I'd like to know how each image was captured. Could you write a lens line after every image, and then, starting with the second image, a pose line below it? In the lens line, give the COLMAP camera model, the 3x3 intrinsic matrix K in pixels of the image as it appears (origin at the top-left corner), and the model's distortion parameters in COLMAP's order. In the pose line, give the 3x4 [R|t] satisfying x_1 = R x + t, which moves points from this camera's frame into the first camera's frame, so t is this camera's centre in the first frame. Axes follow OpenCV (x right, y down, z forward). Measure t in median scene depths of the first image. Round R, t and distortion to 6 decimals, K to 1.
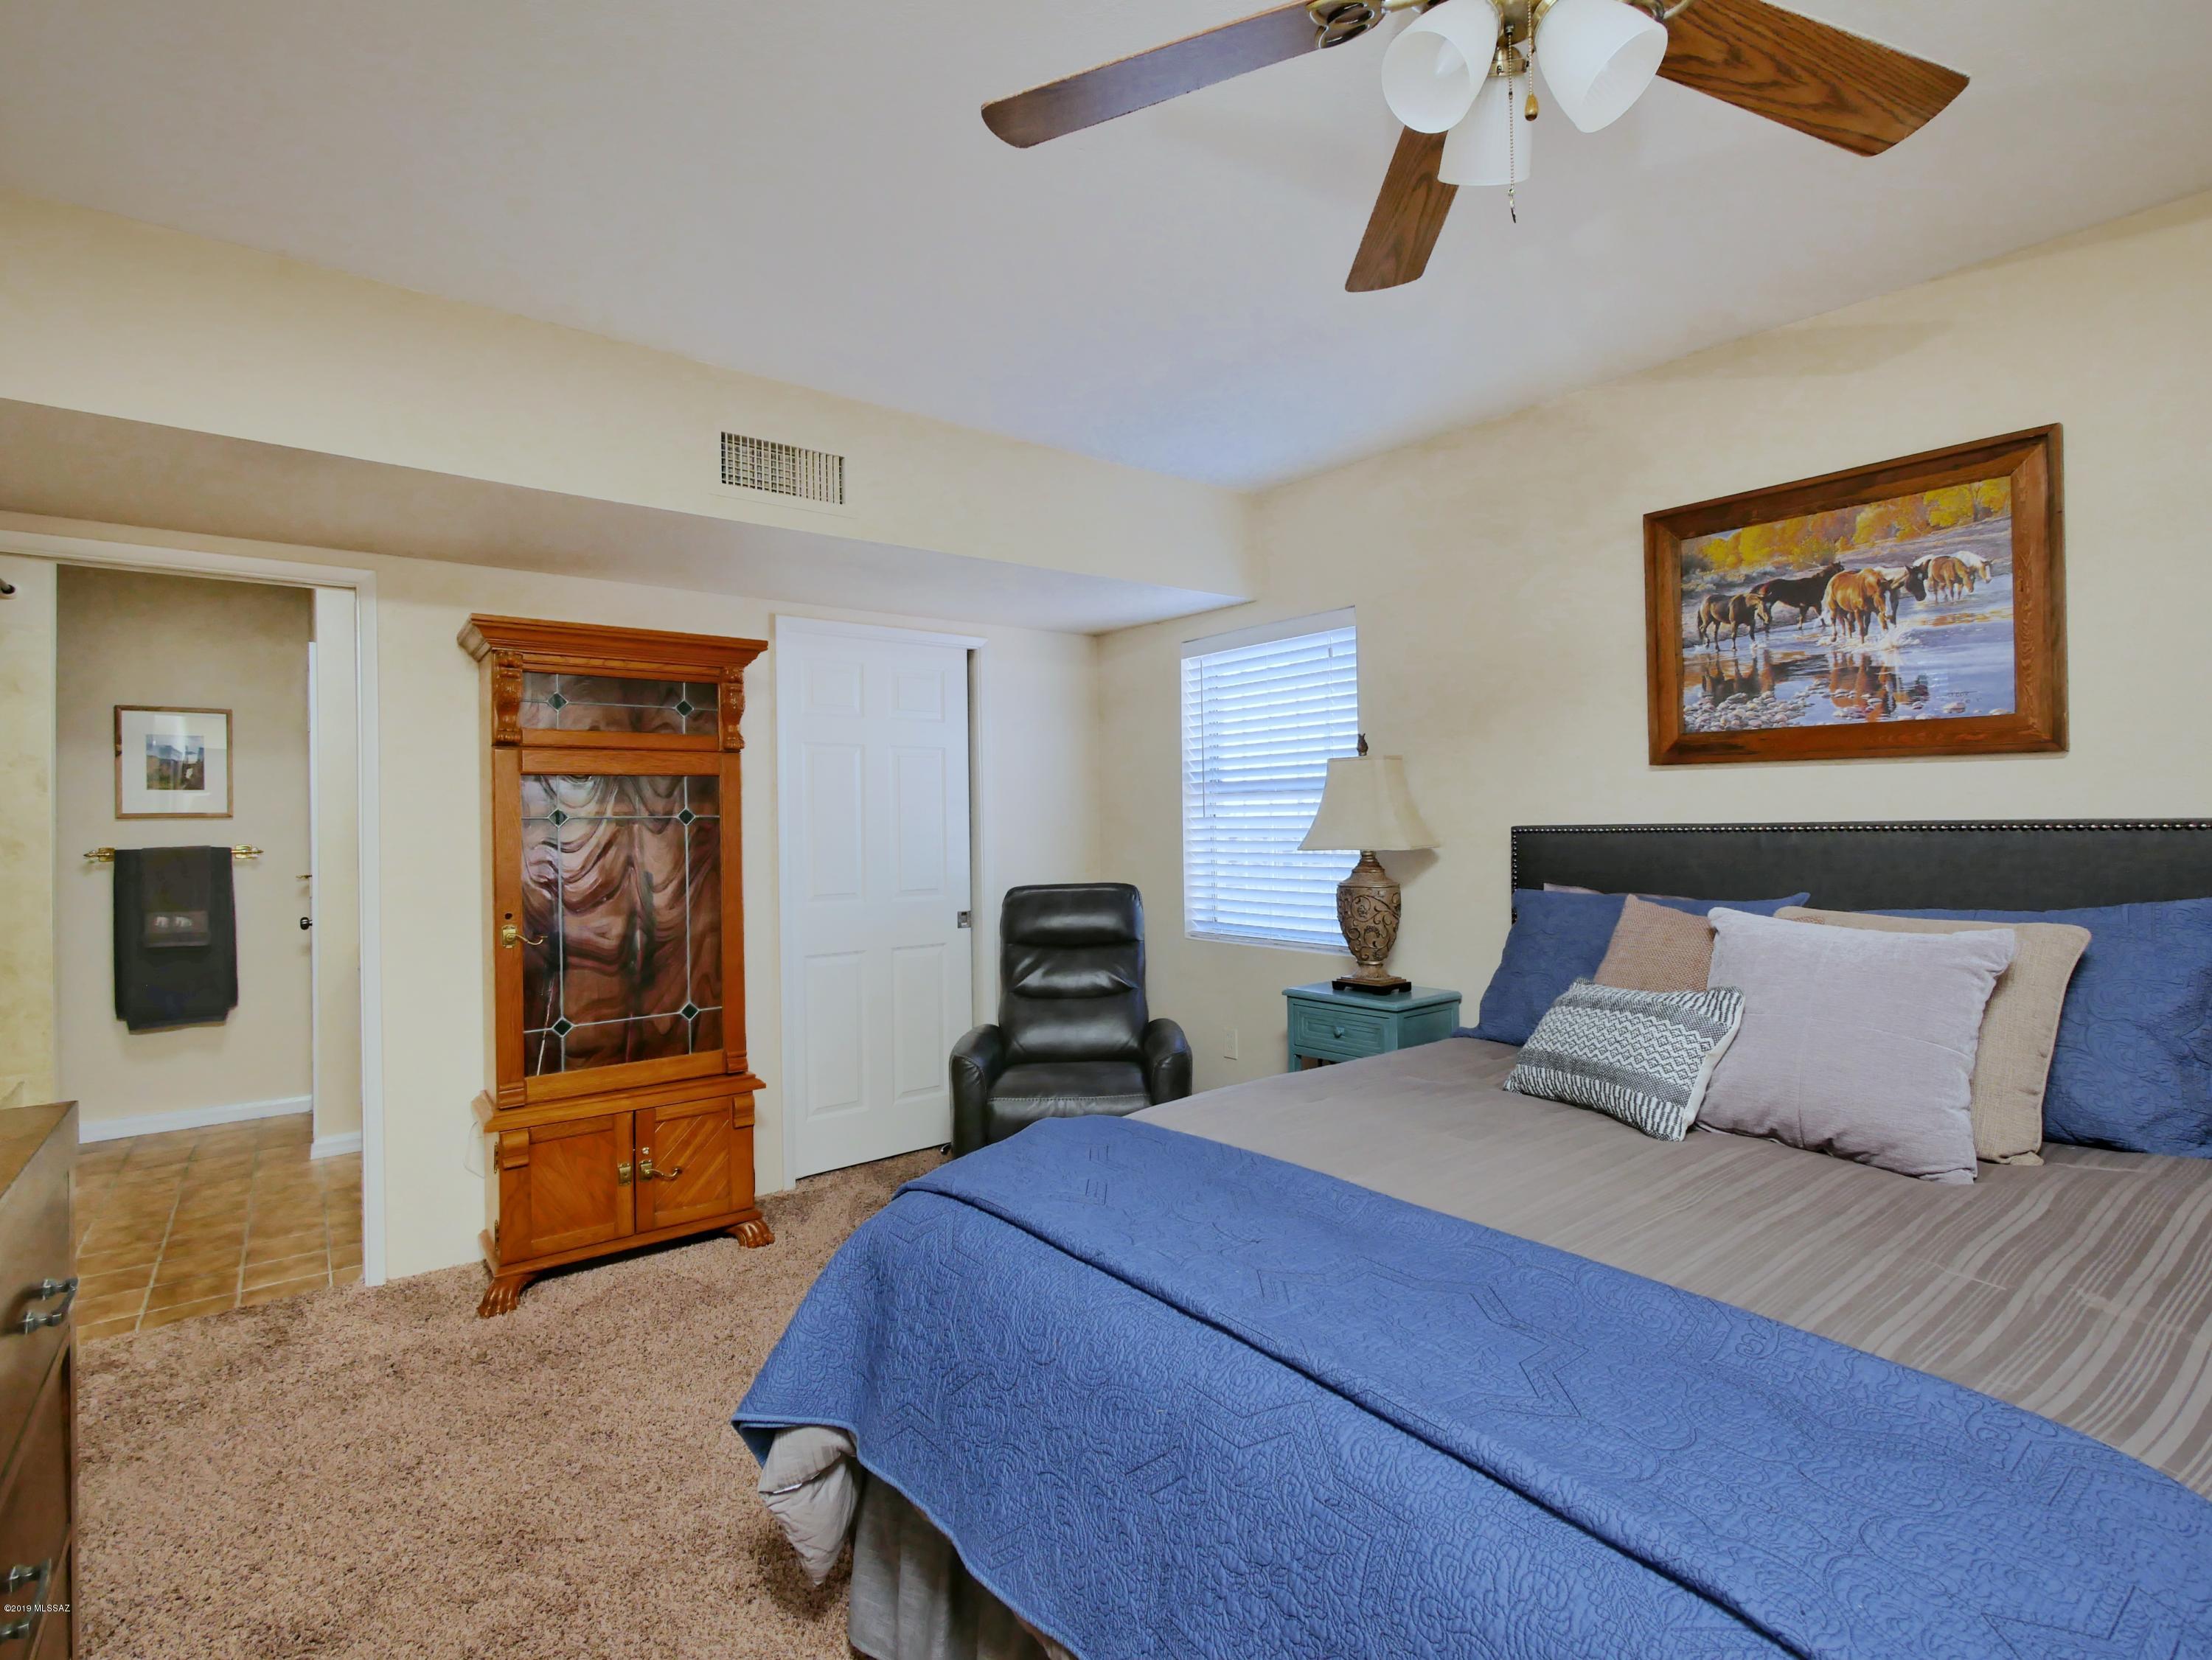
lens RADIAL K [[1057.3, 0, 1128.2], [0, 1057.3, 814.1], [0, 0, 1]] dist [-0.002039, -0.000361]
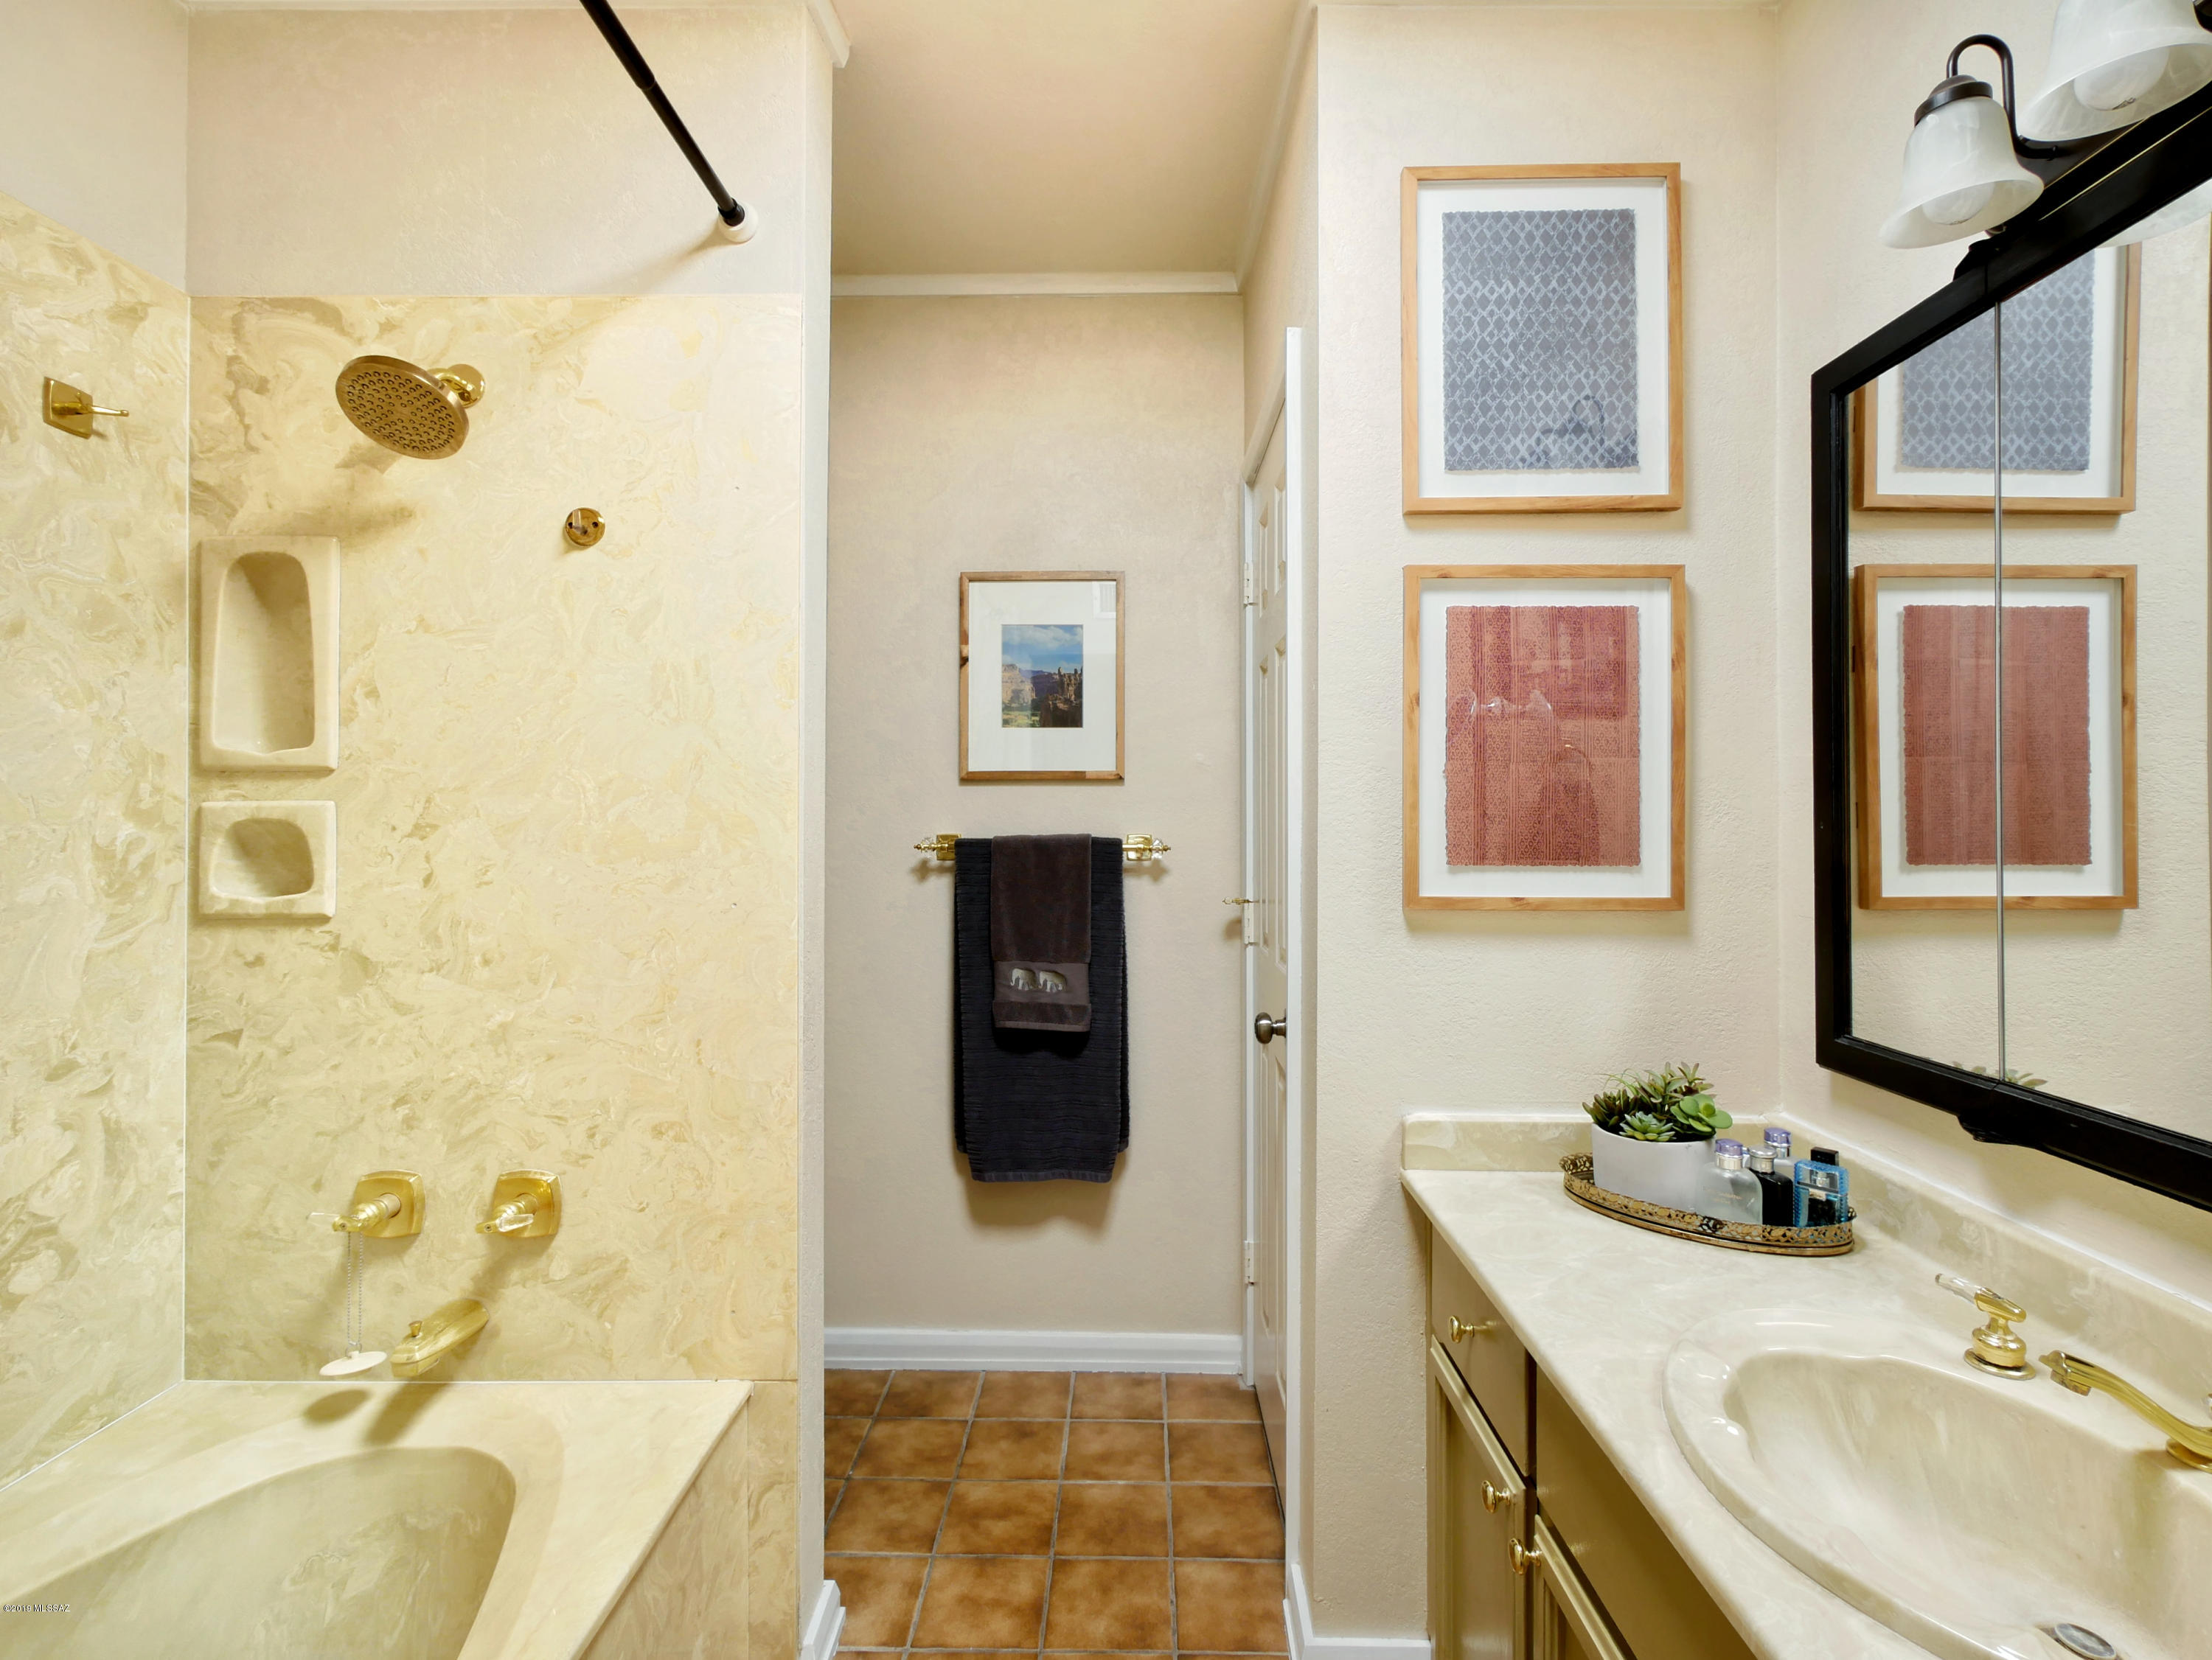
lens RADIAL K [[1057.3, 0, 1101.1], [0, 1057.3, 840.4], [0, 0, 1]] dist [-0.002039, -0.000361]
pose [[0.757958, 0.012077, -0.652191, -0.545219], [-0.005505, 0.999911, 0.012119, 0.027537], [0.652280, -0.005595, 0.757958, 0.630622]]
